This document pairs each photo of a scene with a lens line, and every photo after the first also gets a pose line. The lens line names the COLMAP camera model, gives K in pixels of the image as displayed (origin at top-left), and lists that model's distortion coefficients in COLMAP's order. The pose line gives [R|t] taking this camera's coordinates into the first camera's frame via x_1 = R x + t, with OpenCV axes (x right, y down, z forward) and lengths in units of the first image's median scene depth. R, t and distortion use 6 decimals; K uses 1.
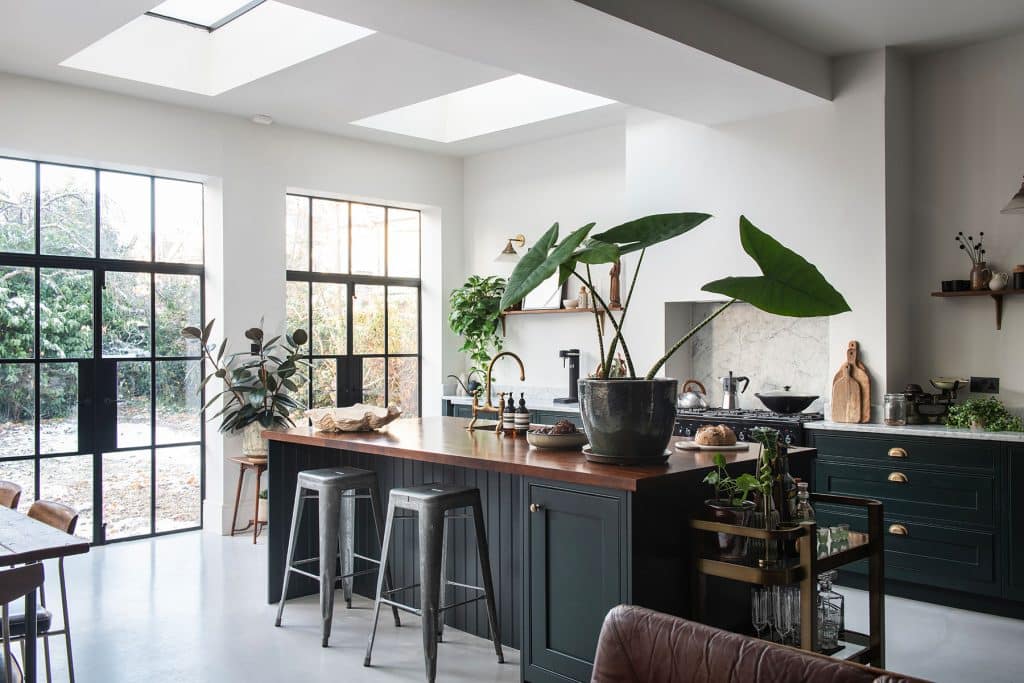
lens RADIAL K [[917.6, 0, 512.3], [0, 917.6, 342.2], [0, 0, 1]] dist [0.012067, -0.020176]
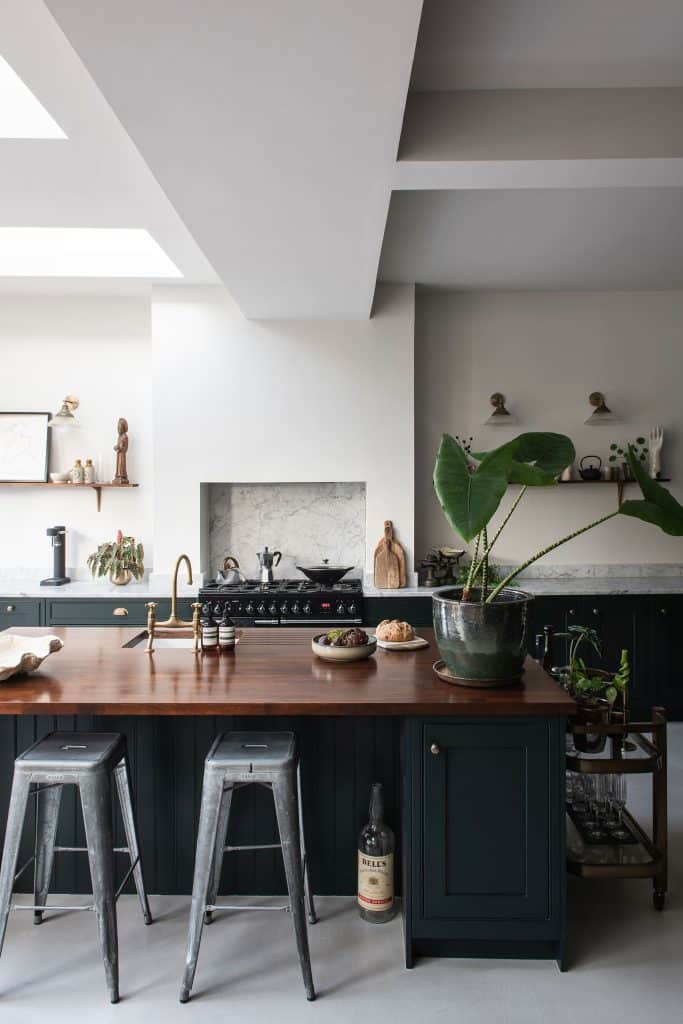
lens RADIAL K [[740.9, 0, 340.9], [0, 740.9, 518.4], [0, 0, 1]] dist [0.040672, 0.000587]
pose [[0.692158, -0.039679, 0.720655, -0.348751], [-0.004789, 0.998213, 0.059562, -0.057908], [-0.721731, -0.044677, 0.690731, 0.340430]]
